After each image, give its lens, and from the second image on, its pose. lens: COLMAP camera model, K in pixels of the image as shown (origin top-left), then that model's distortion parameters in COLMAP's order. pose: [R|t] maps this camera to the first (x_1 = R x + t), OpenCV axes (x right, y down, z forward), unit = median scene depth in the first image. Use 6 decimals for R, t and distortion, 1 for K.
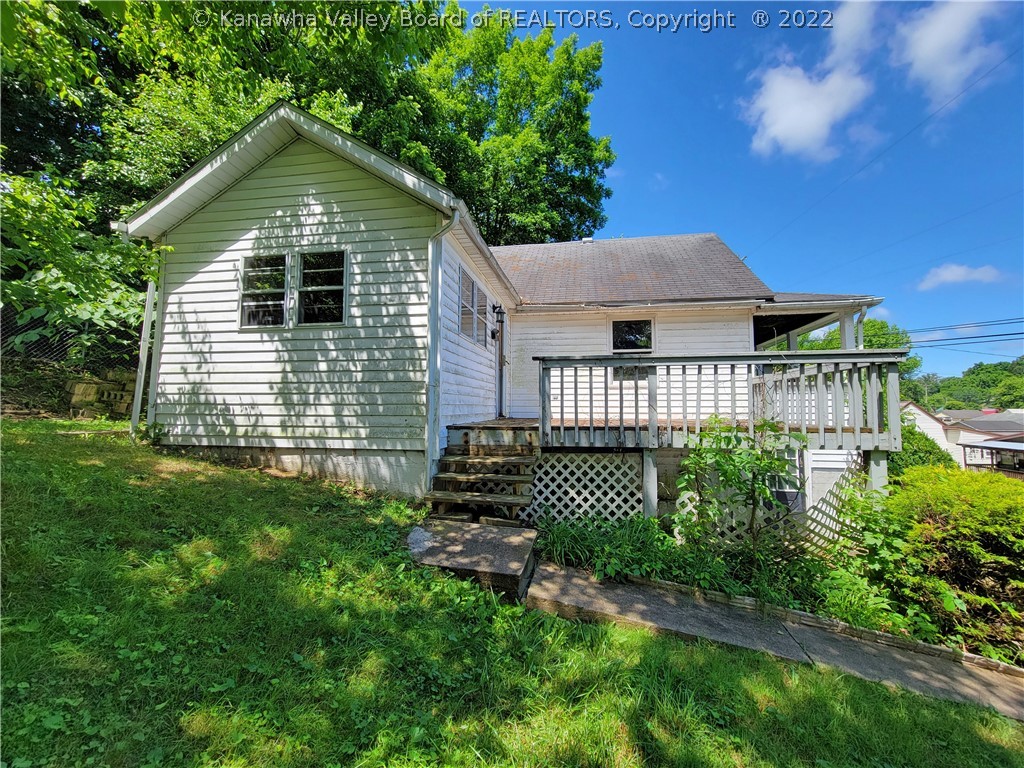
lens RADIAL K [[416.1, 0, 515.1], [0, 416.1, 382.9], [0, 0, 1]] dist [0.001702, -0.000032]
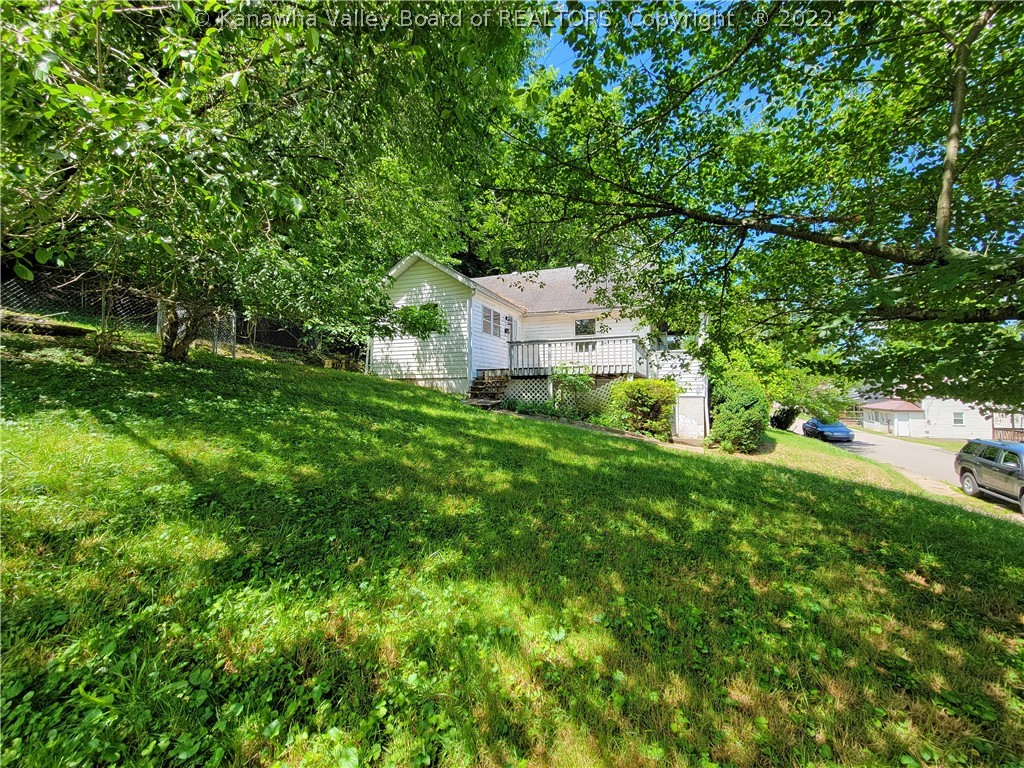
lens RADIAL K [[416.1, 0, 511.6], [0, 416.1, 388.0], [0, 0, 1]] dist [0.001702, -0.000032]
pose [[0.975091, -0.005904, -0.221724, 0.628951], [0.017311, 0.998622, 0.049540, 0.096300], [0.221127, -0.052144, 0.973850, -1.496666]]
